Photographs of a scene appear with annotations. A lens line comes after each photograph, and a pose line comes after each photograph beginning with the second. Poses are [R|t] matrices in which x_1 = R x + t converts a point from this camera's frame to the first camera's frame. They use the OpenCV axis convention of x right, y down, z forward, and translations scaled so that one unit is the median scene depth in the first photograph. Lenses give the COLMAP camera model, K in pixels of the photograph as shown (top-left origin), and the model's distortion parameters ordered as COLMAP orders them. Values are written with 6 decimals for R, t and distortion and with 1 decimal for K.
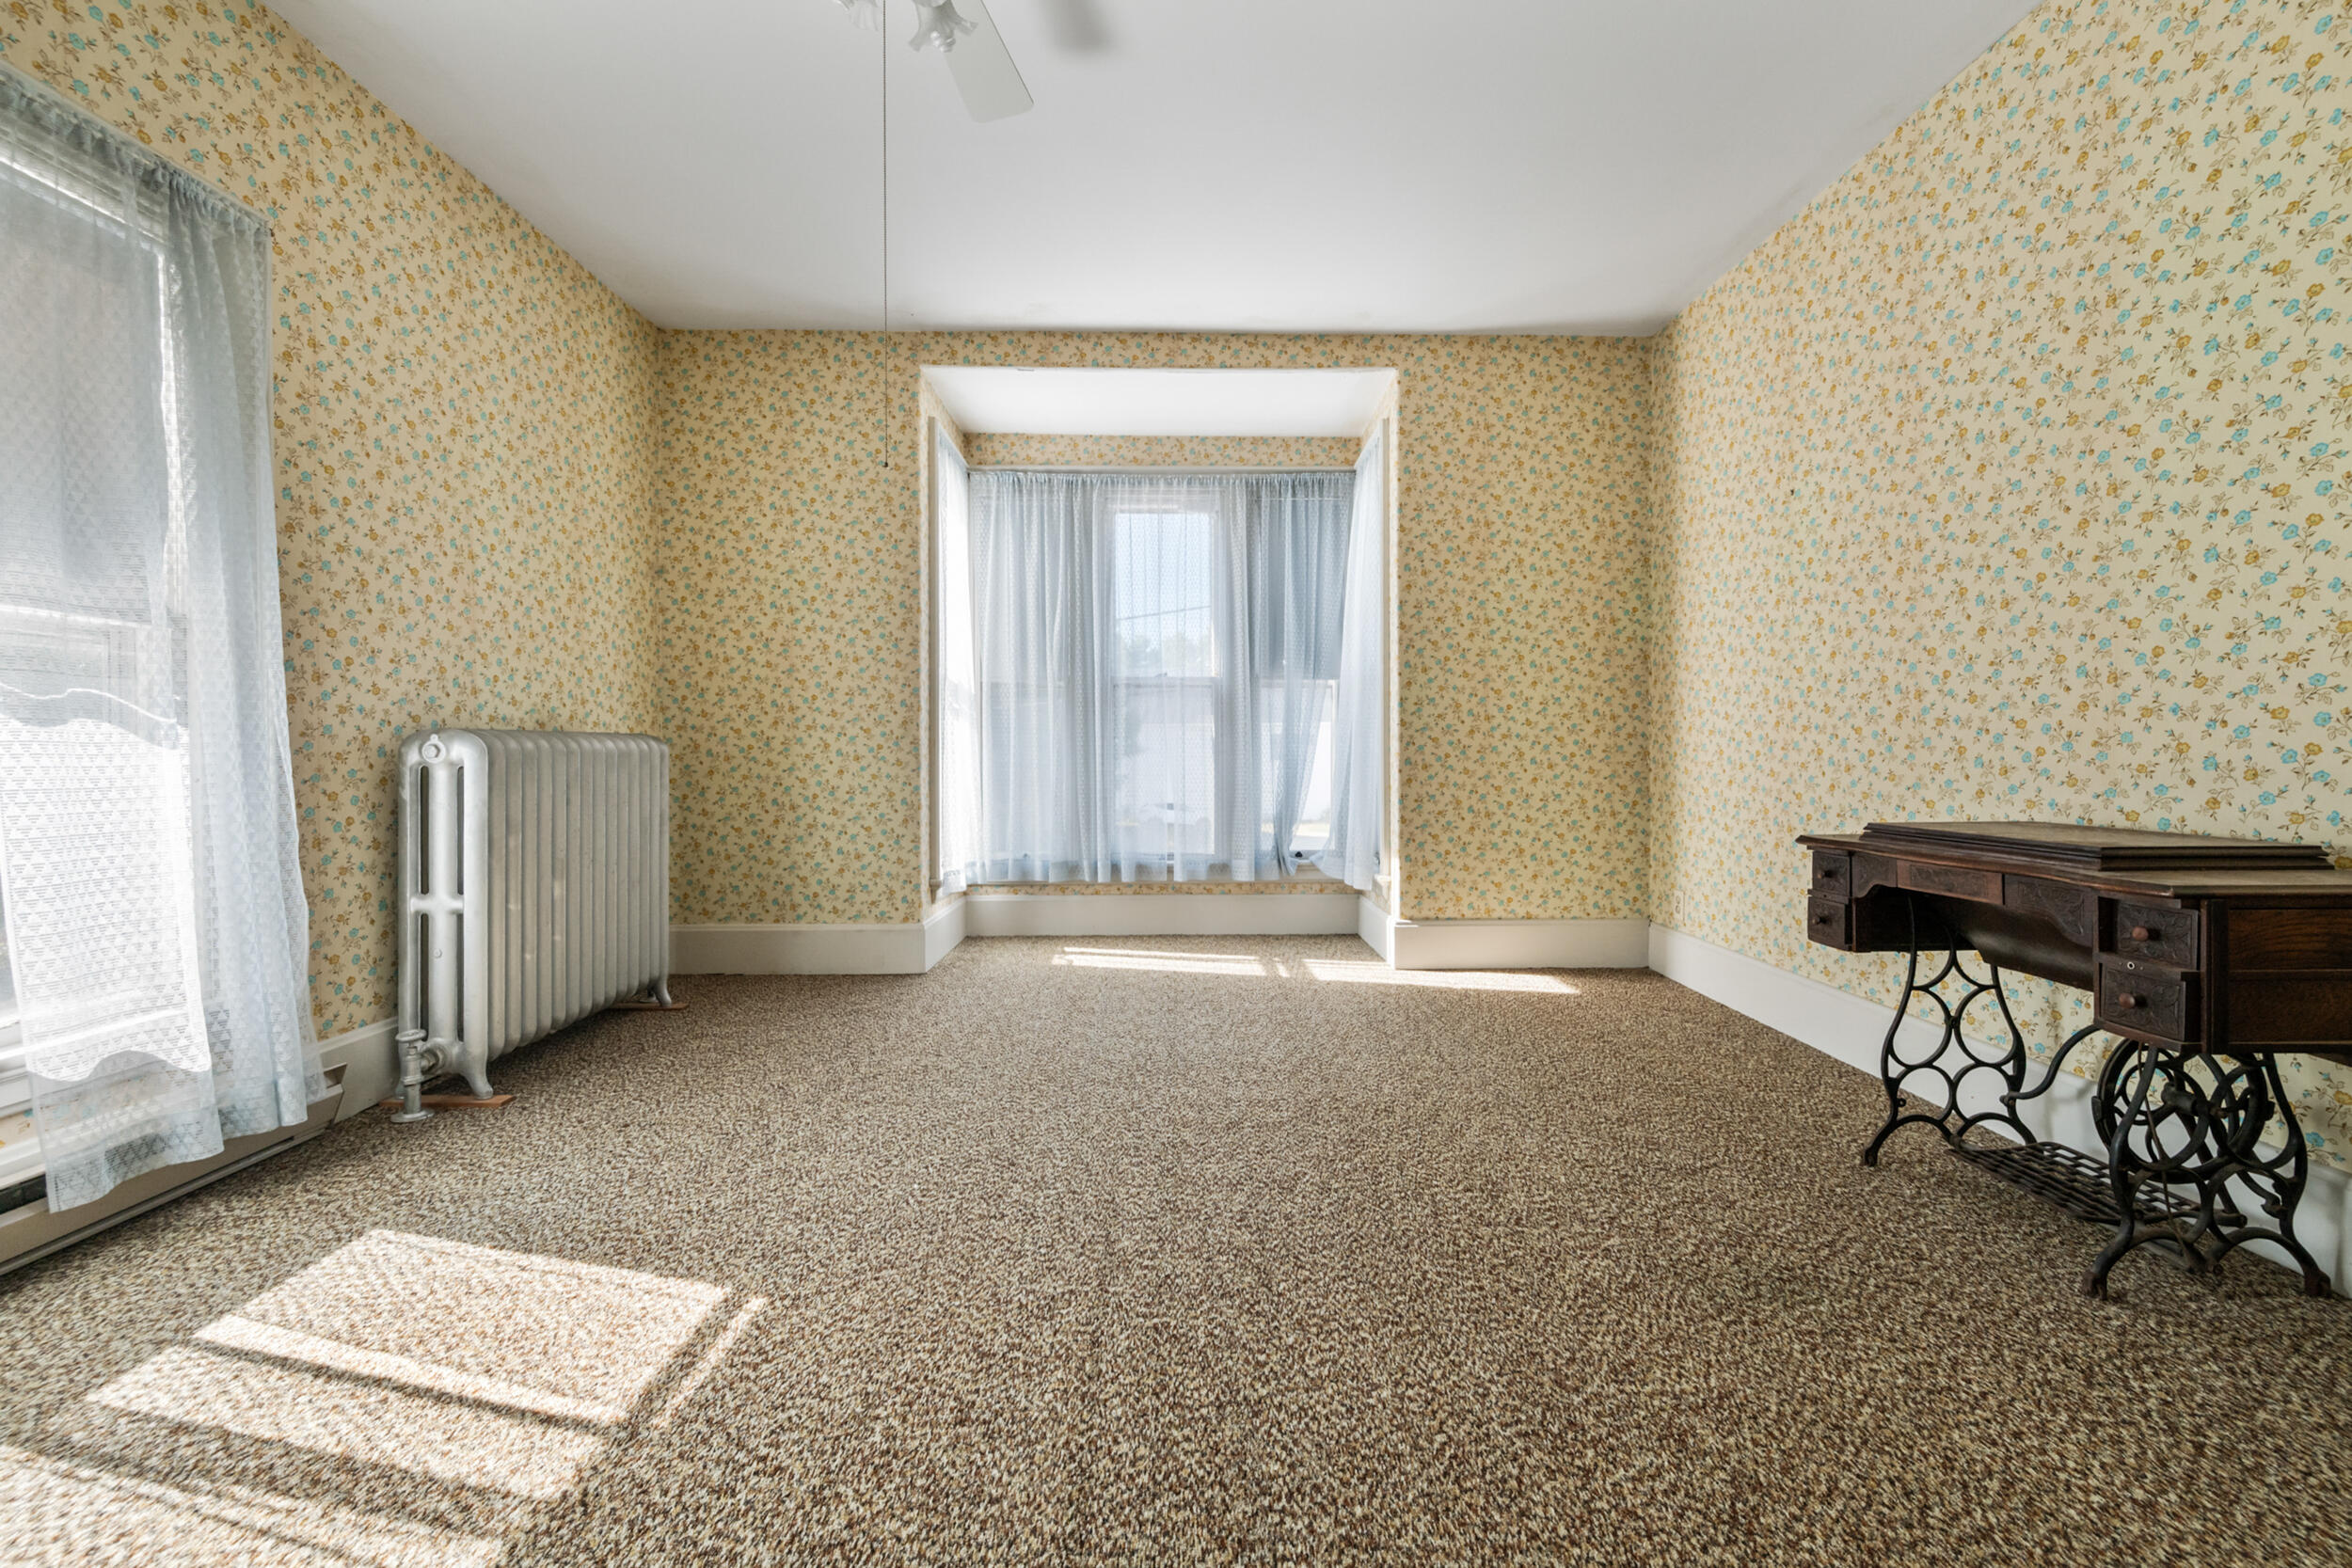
lens RADIAL K [[951.9, 0, 1191.7], [0, 951.9, 772.8], [0, 0, 1]] dist [-0.002218, 0.000567]
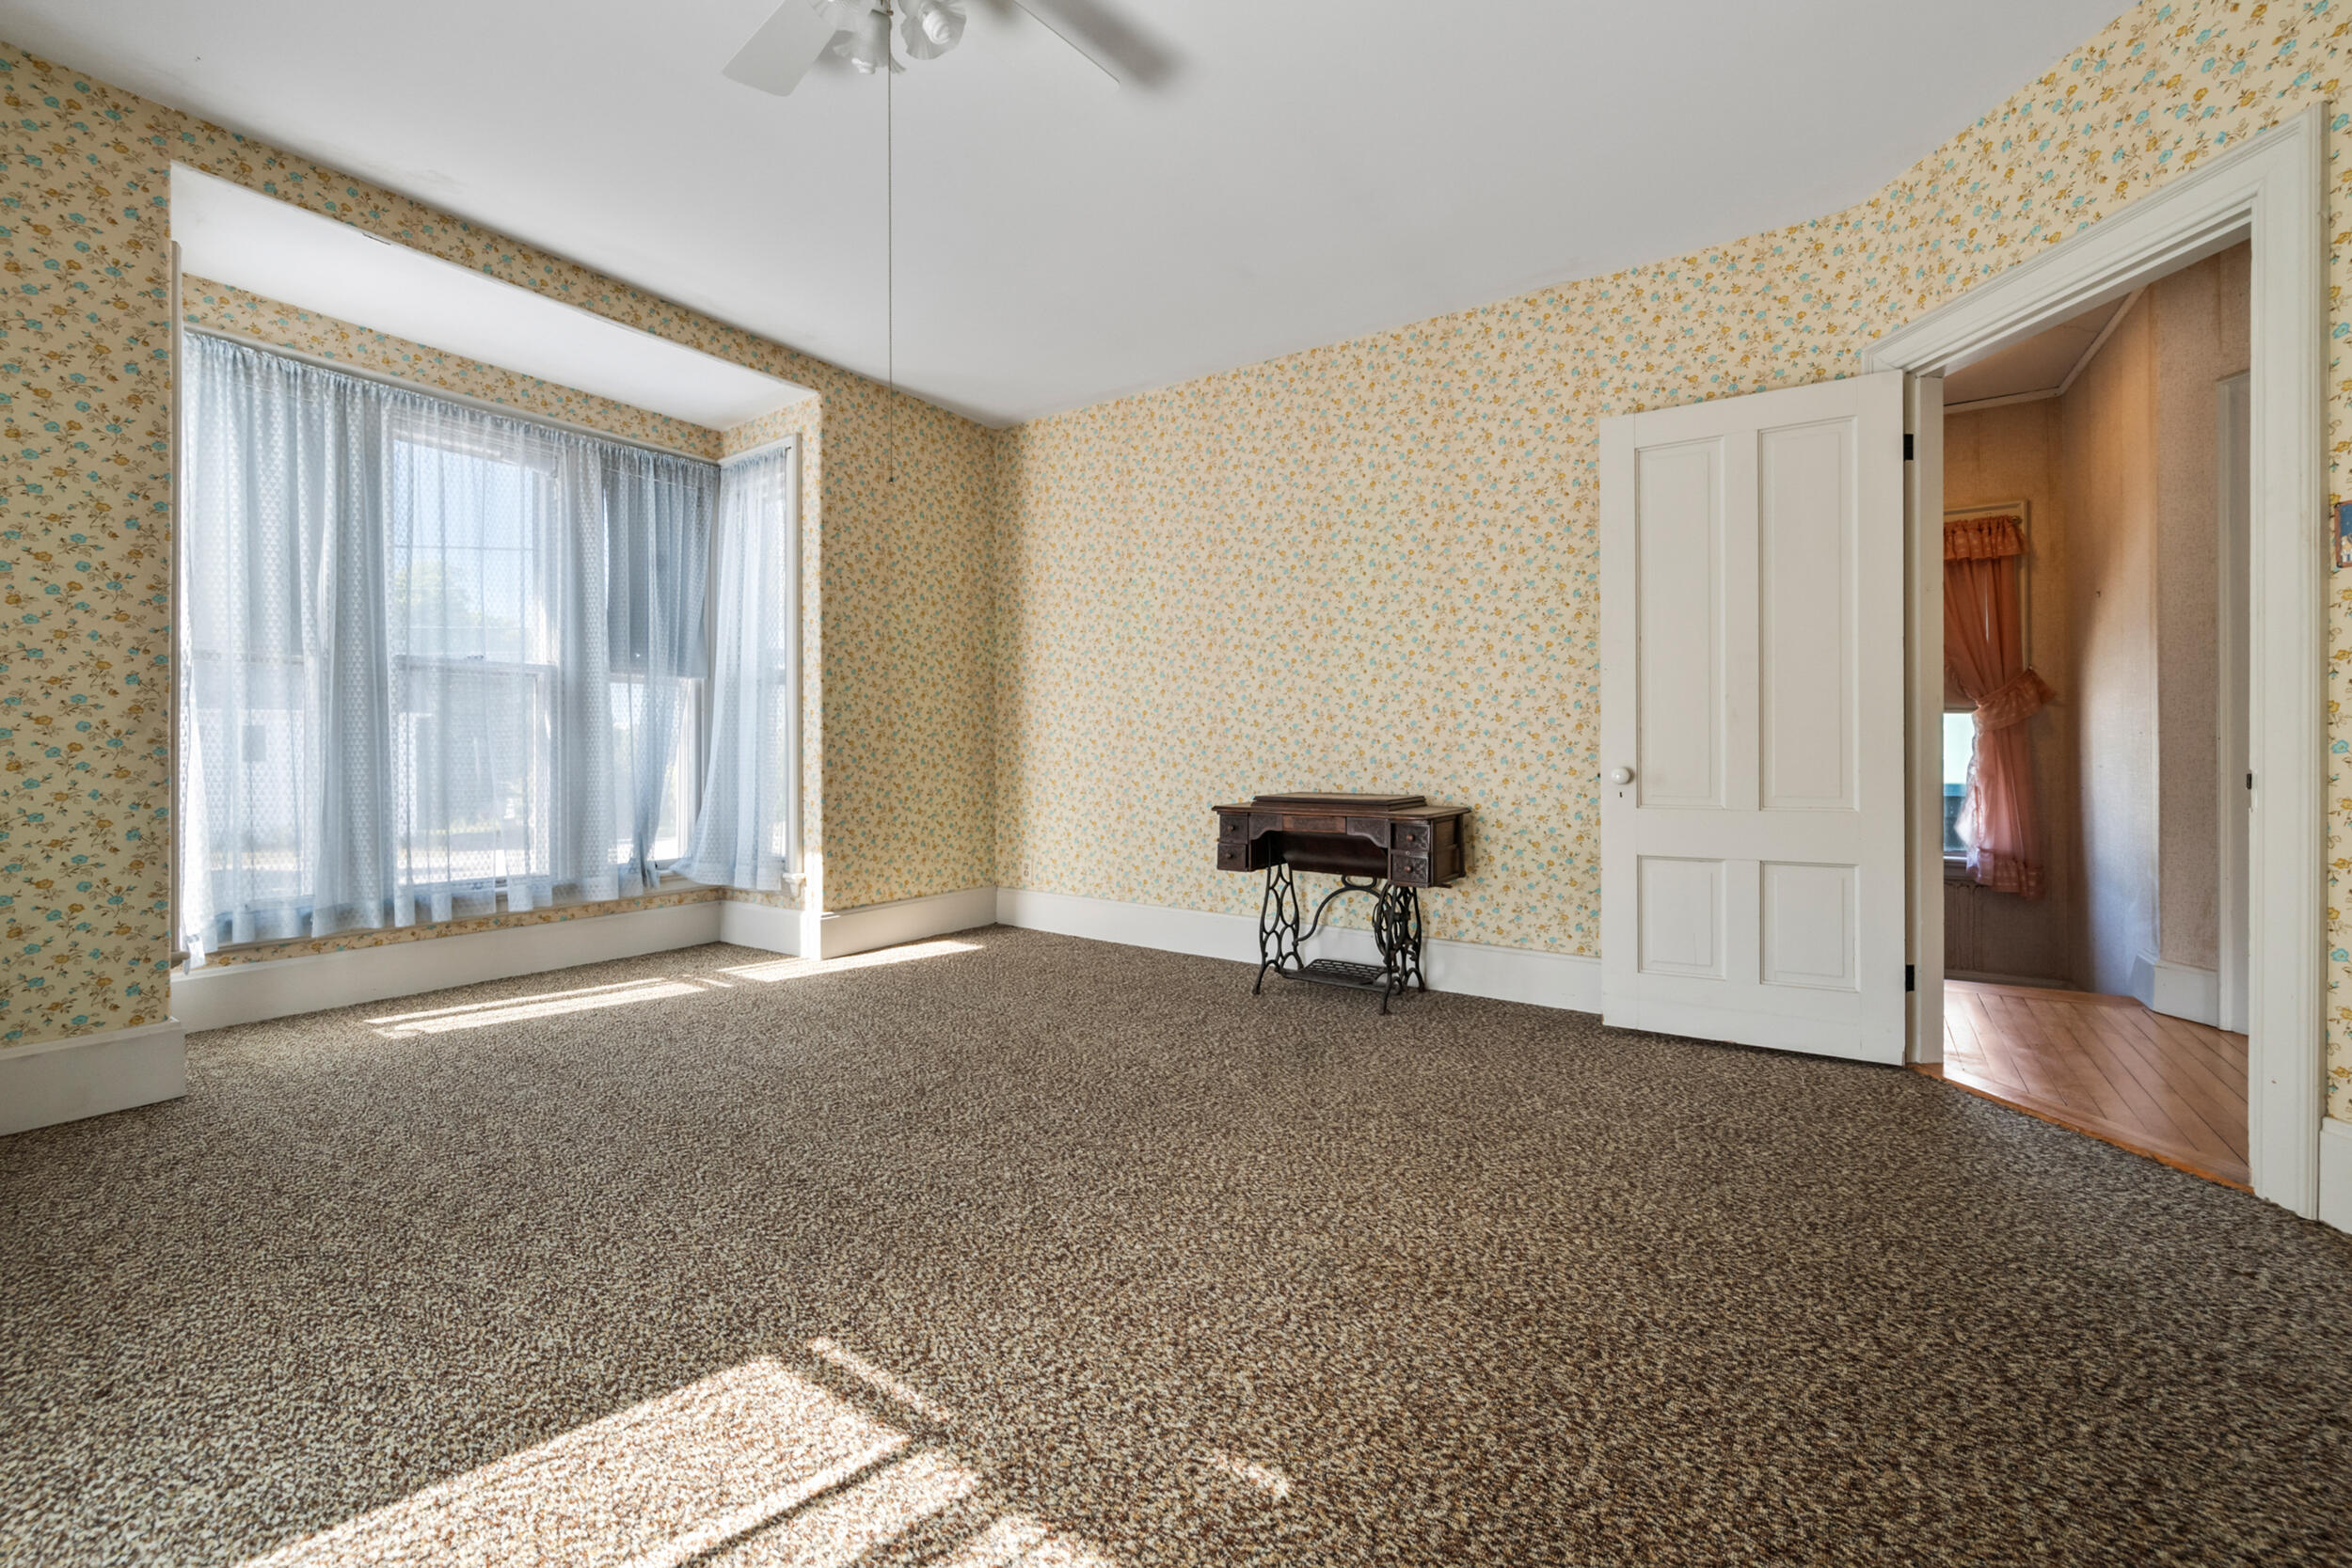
lens RADIAL K [[951.9, 0, 1191.3], [0, 951.9, 756.3], [0, 0, 1]] dist [-0.002218, 0.000567]
pose [[0.564546, -0.002973, 0.825396, -0.601529], [0.016862, 0.999826, -0.007931, -0.005459], [-0.825230, 0.018395, 0.564498, 0.092572]]
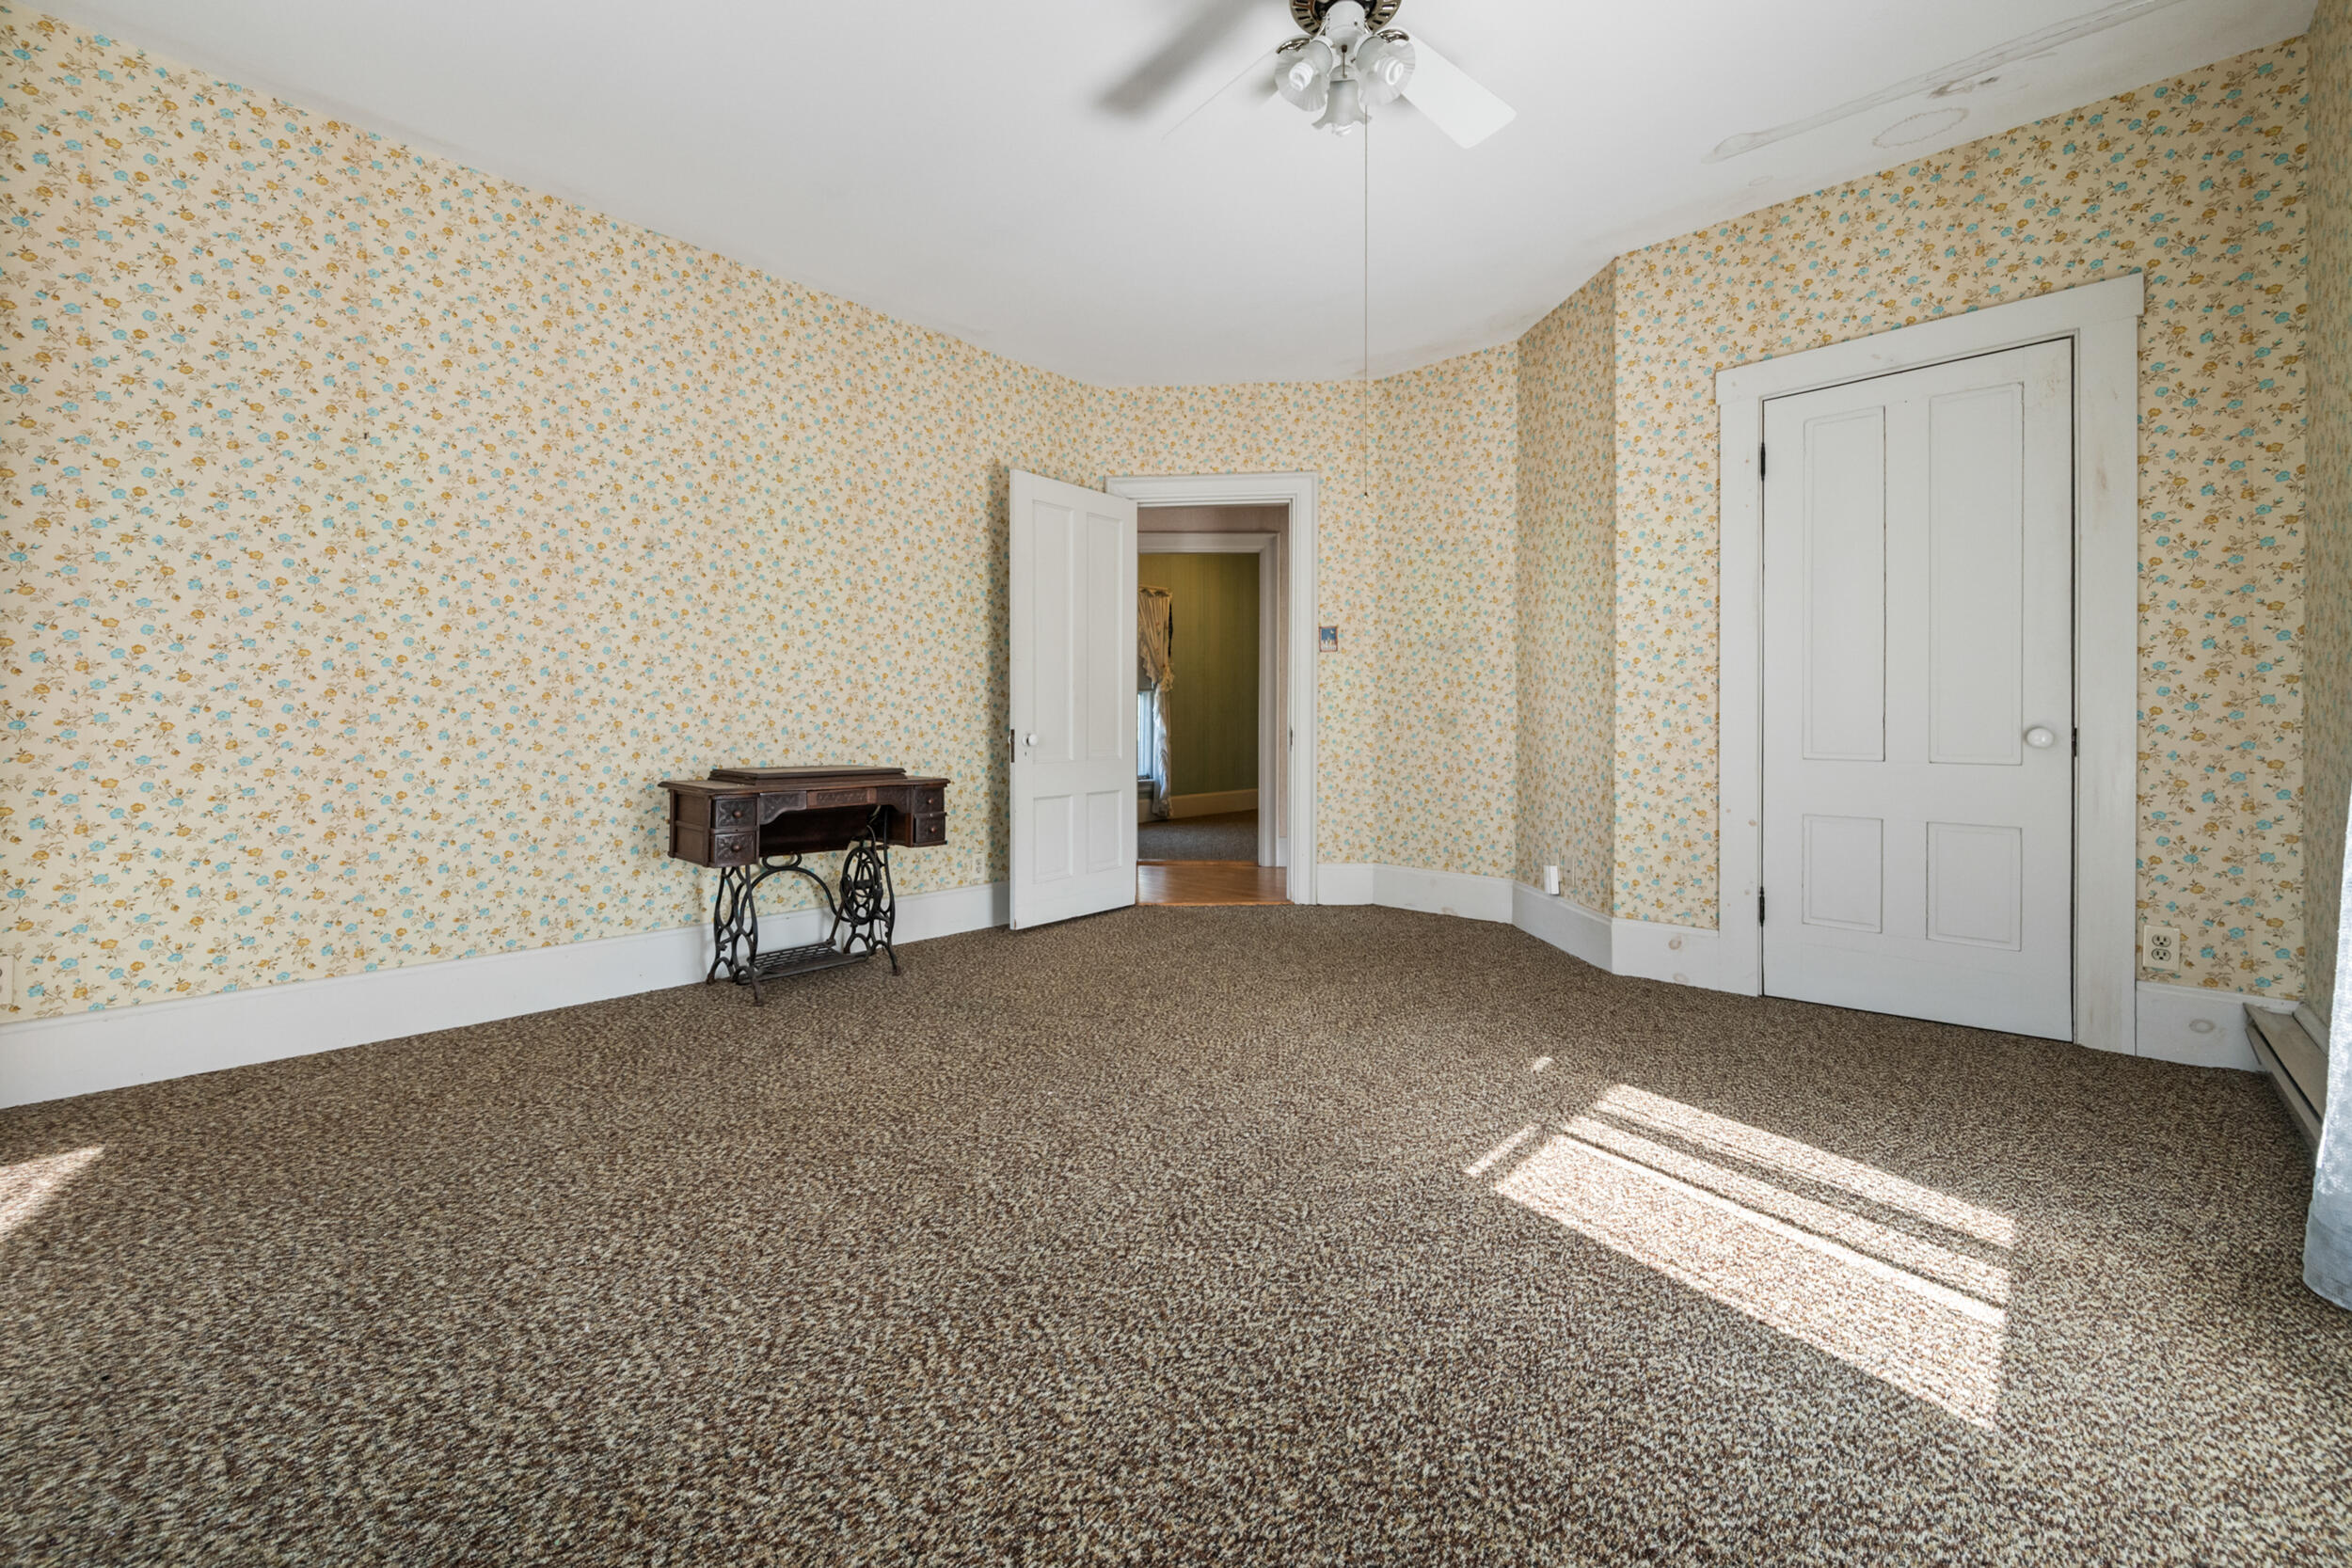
lens RADIAL K [[951.9, 0, 1206.9], [0, 951.9, 718.4], [0, 0, 1]] dist [-0.002218, 0.000567]
pose [[-0.739923, 0.007515, 0.672650, -0.608951], [0.017422, 0.999816, 0.007995, -0.024114], [-0.672466, 0.017635, -0.739918, 1.250156]]
